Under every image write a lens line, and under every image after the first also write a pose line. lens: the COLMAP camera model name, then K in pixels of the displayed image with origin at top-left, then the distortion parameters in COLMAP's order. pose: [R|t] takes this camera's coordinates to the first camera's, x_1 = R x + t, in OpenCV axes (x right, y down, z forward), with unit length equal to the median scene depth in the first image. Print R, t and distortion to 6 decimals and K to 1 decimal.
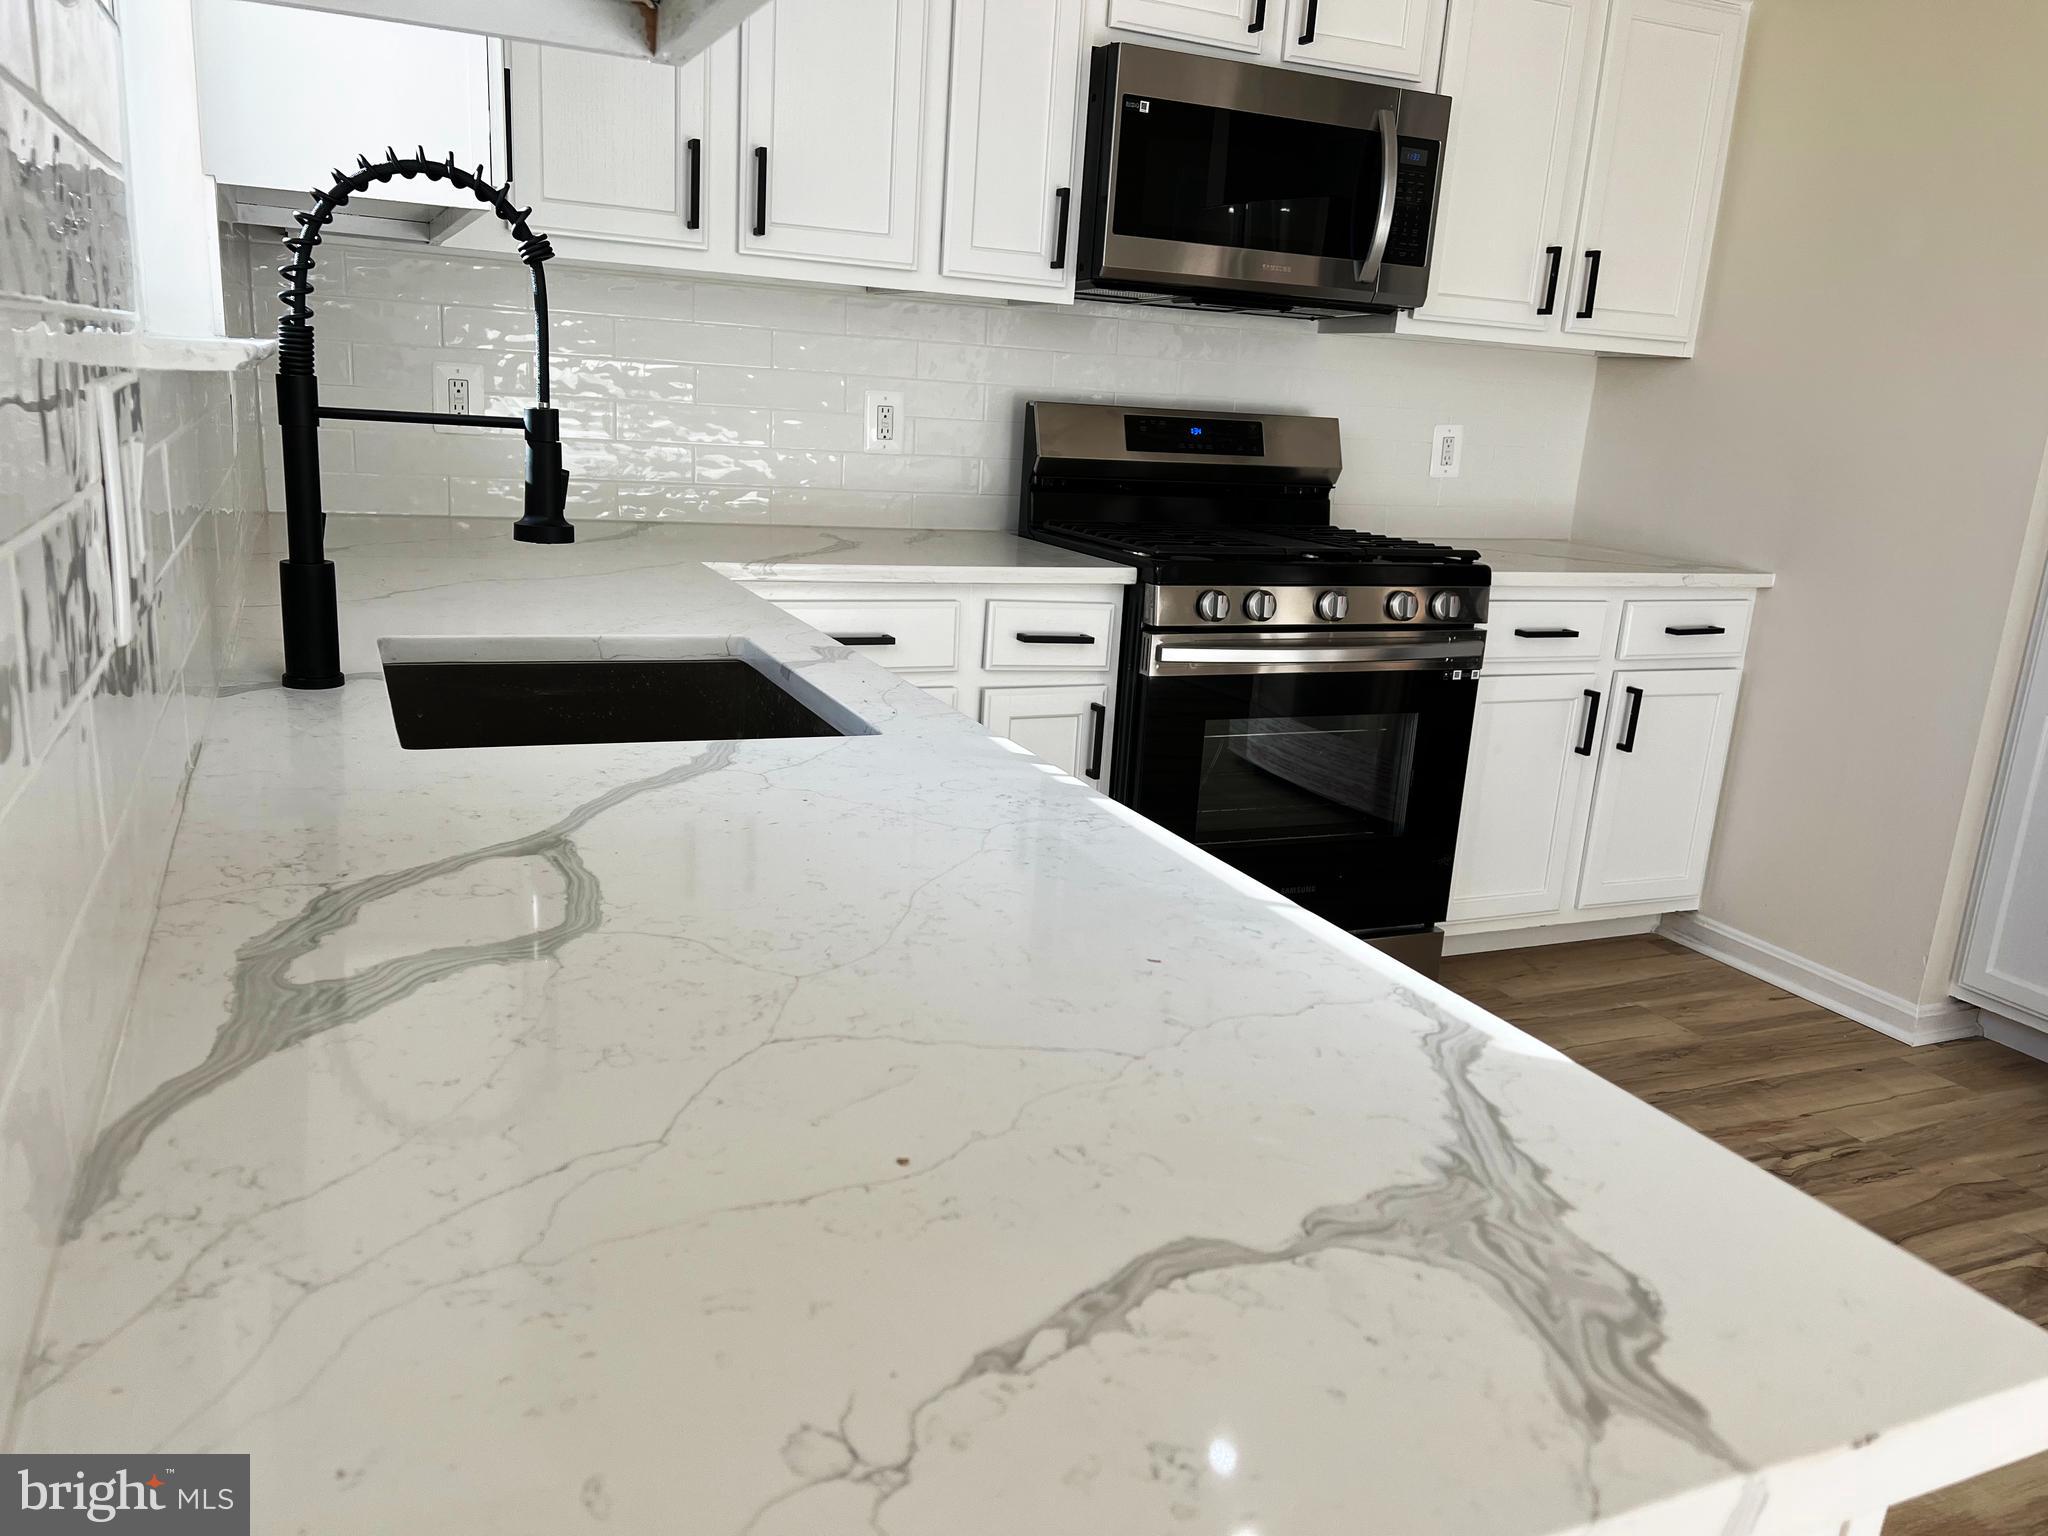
lens RADIAL K [[1535.7, 0, 1018.5], [0, 1535.7, 798.7], [0, 0, 1]] dist [0.060985, -0.066472]
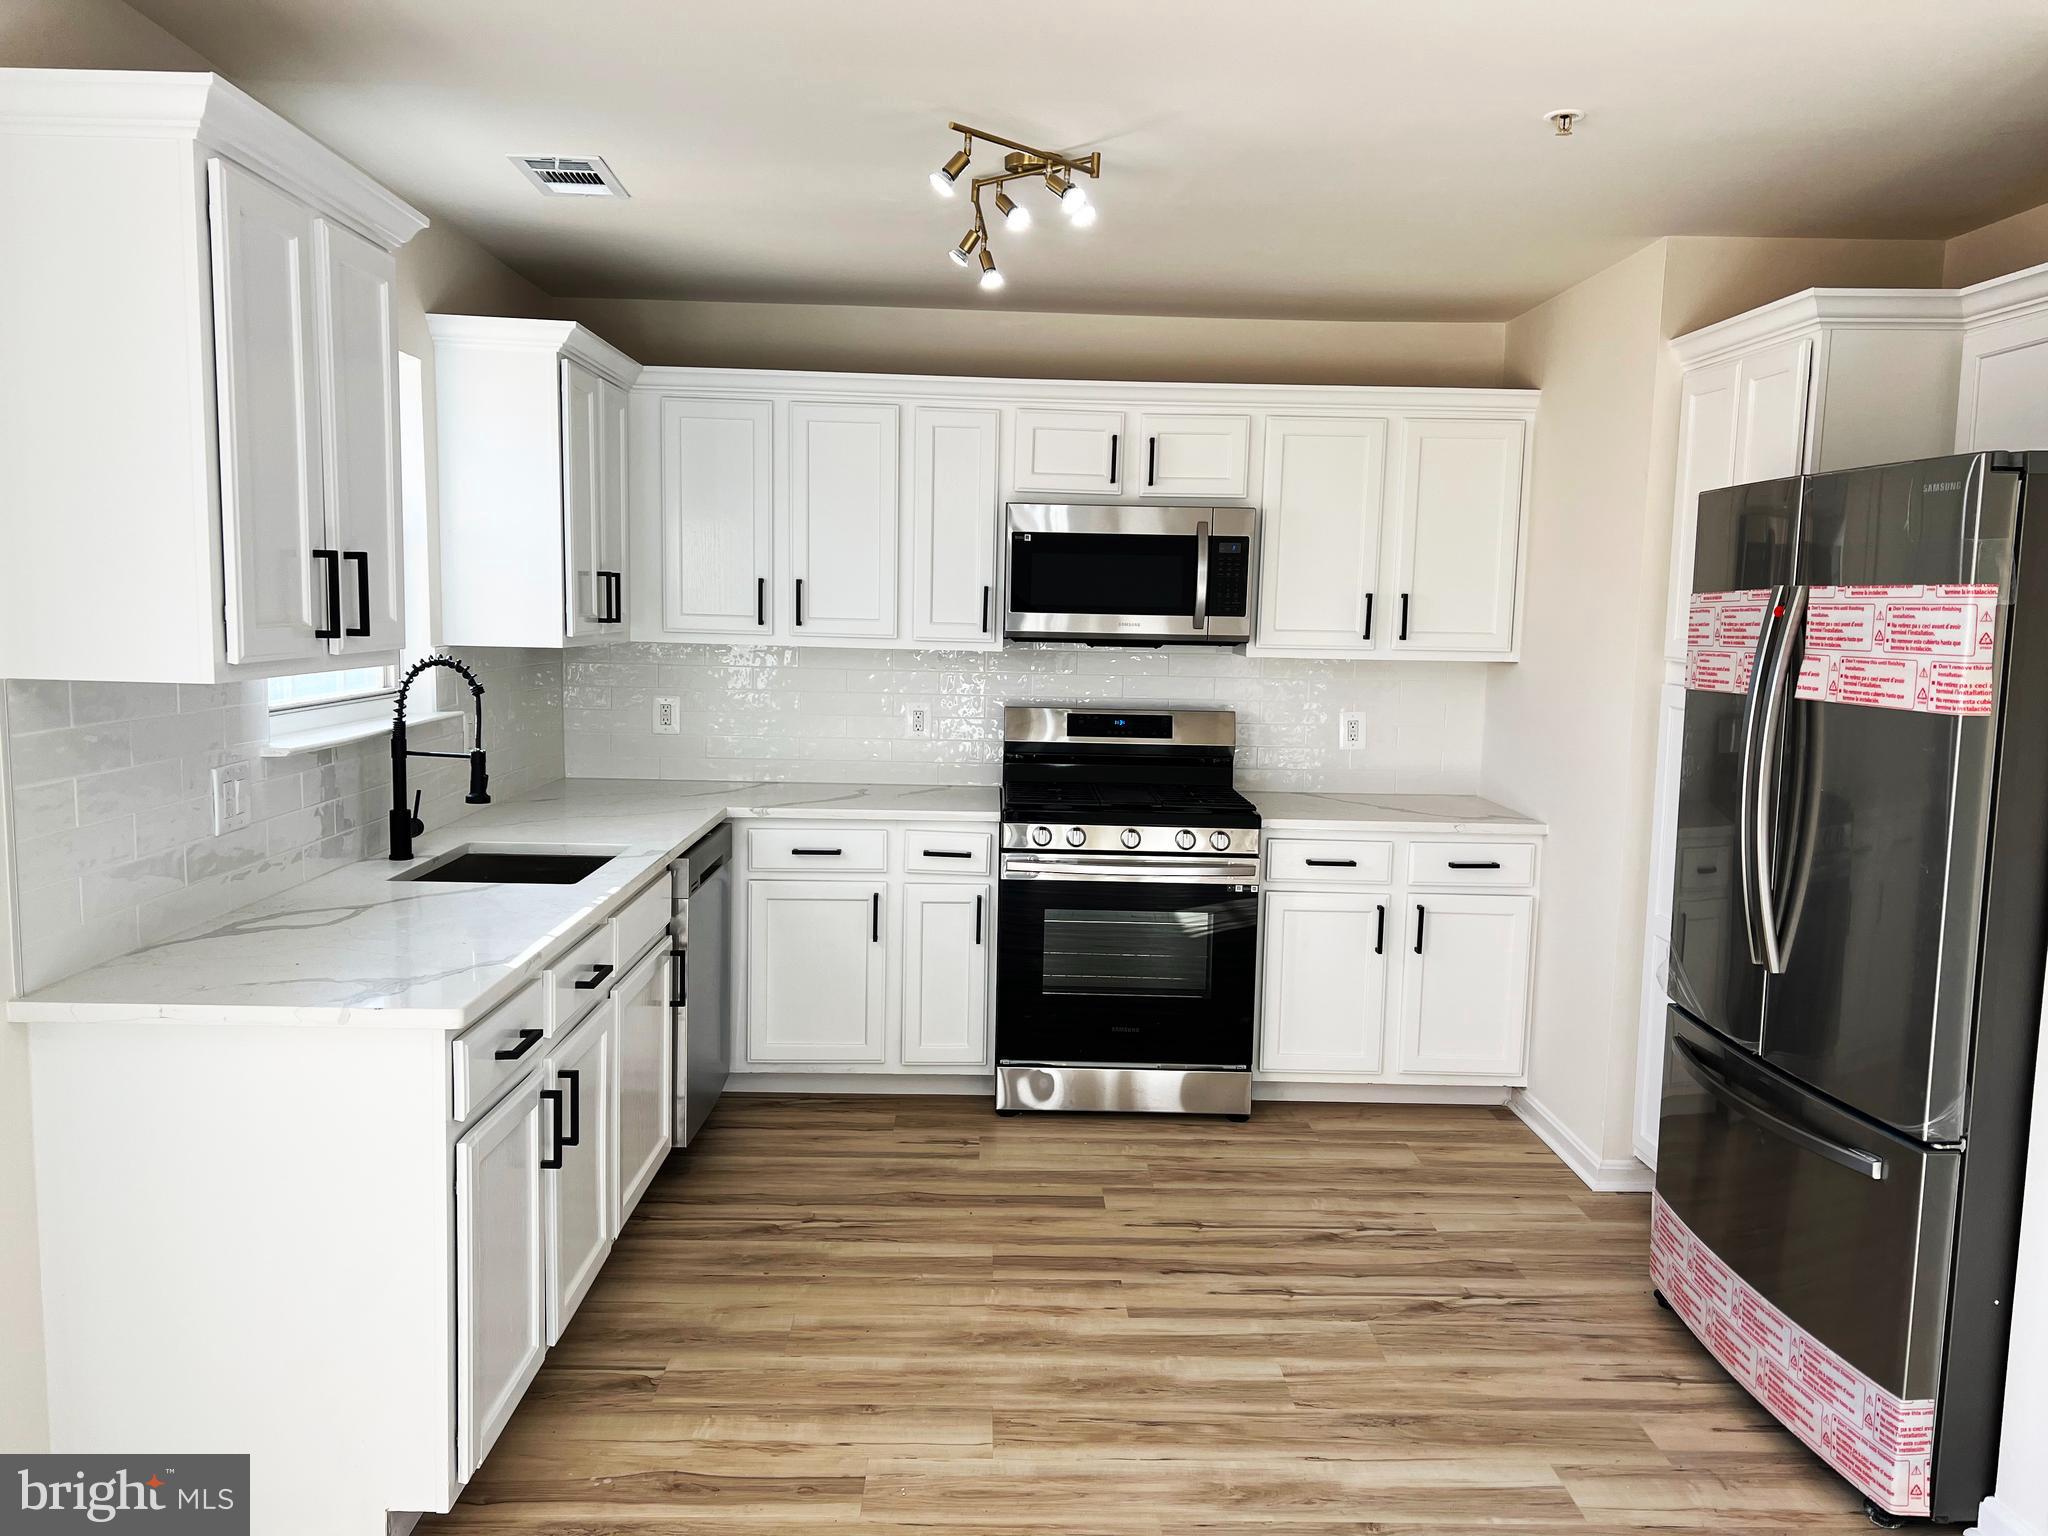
lens RADIAL K [[1535.7, 0, 1022.6], [0, 1535.7, 778.4], [0, 0, 1]] dist [0.060985, -0.066472]
pose [[0.922338, 0.003269, -0.386371, 0.678092], [-0.066240, 0.986498, -0.149779, 0.049553], [0.380664, 0.163740, 0.910101, -0.427732]]
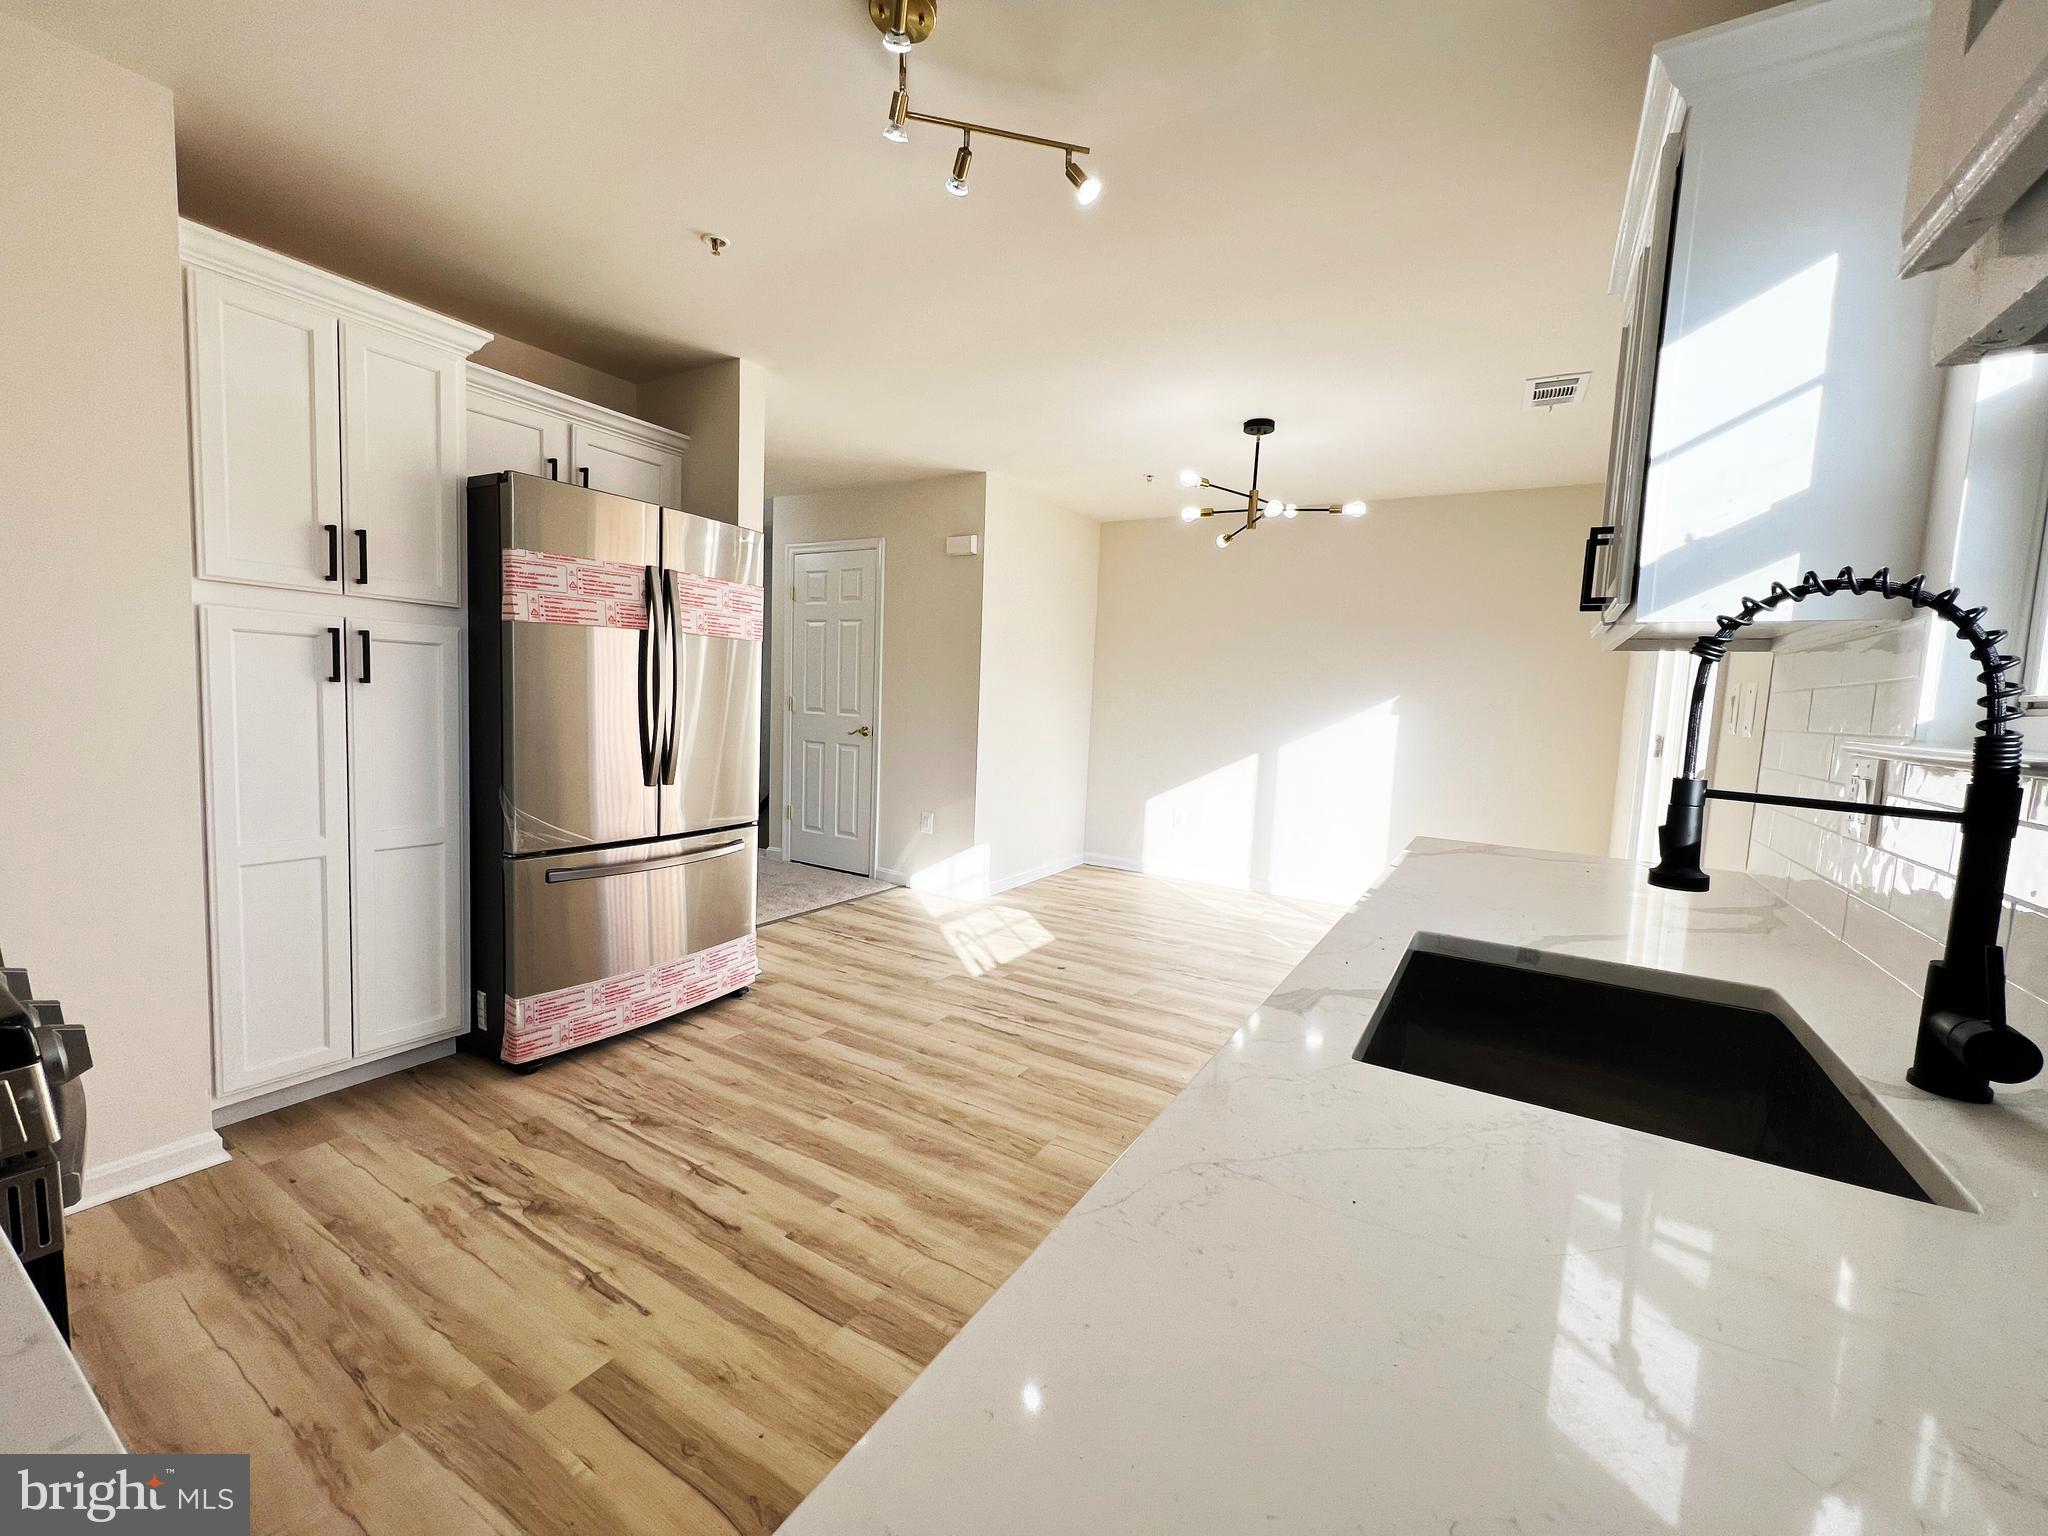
lens RADIAL K [[820.2, 0, 1029.7], [0, 820.2, 763.5], [0, 0, 1]] dist [0.000986, 0.000060]
pose [[-0.570860, -0.157980, 0.805705, -0.245339], [0.132407, 0.950756, 0.280234, -0.237670], [-0.810300, 0.266656, -0.521831, 0.805452]]
